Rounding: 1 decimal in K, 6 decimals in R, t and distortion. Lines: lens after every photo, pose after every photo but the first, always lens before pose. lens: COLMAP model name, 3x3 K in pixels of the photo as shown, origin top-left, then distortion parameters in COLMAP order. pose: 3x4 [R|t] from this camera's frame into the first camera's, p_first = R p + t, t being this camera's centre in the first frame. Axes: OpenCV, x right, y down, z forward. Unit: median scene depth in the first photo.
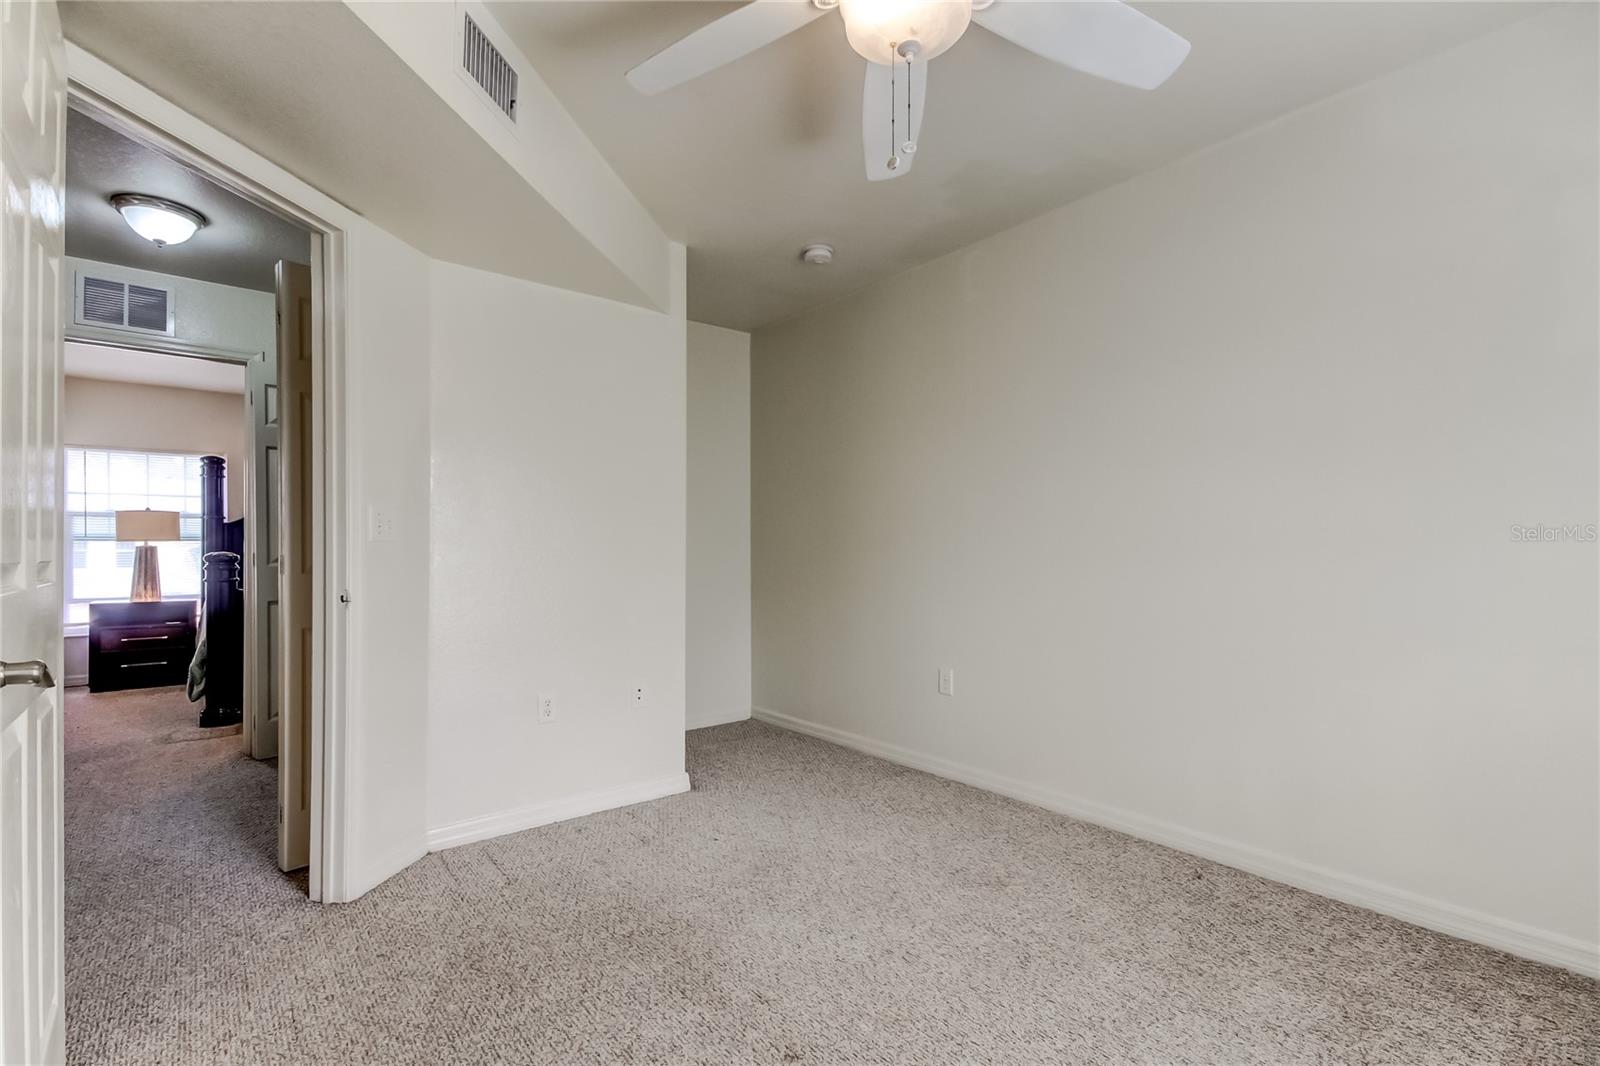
lens RADIAL K [[724.6, 0, 801.9], [0, 724.6, 543.7], [0, 0, 1]] dist [0.003321, -0.004532]
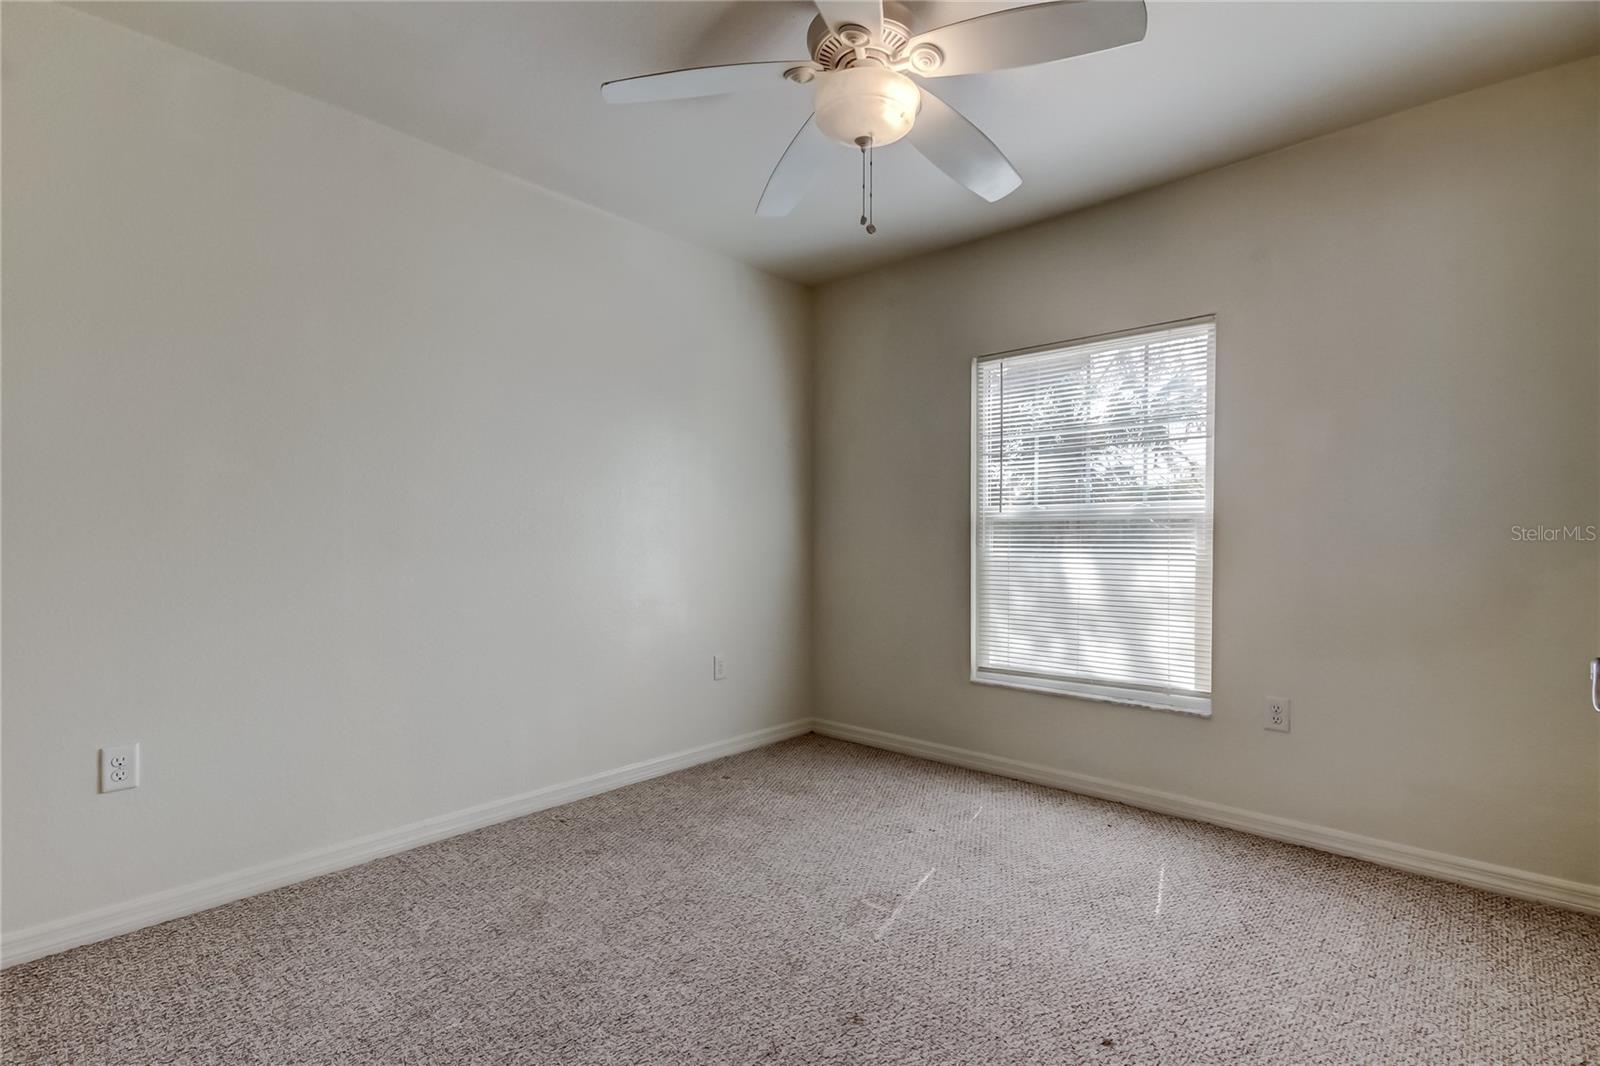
lens RADIAL K [[724.6, 0, 813.5], [0, 724.6, 536.3], [0, 0, 1]] dist [0.003321, -0.004532]
pose [[-0.166433, 0.005980, 0.986035, -0.742253], [-0.012073, 0.999894, -0.008101, 0.002408], [-0.985979, -0.013253, -0.166343, 0.870233]]
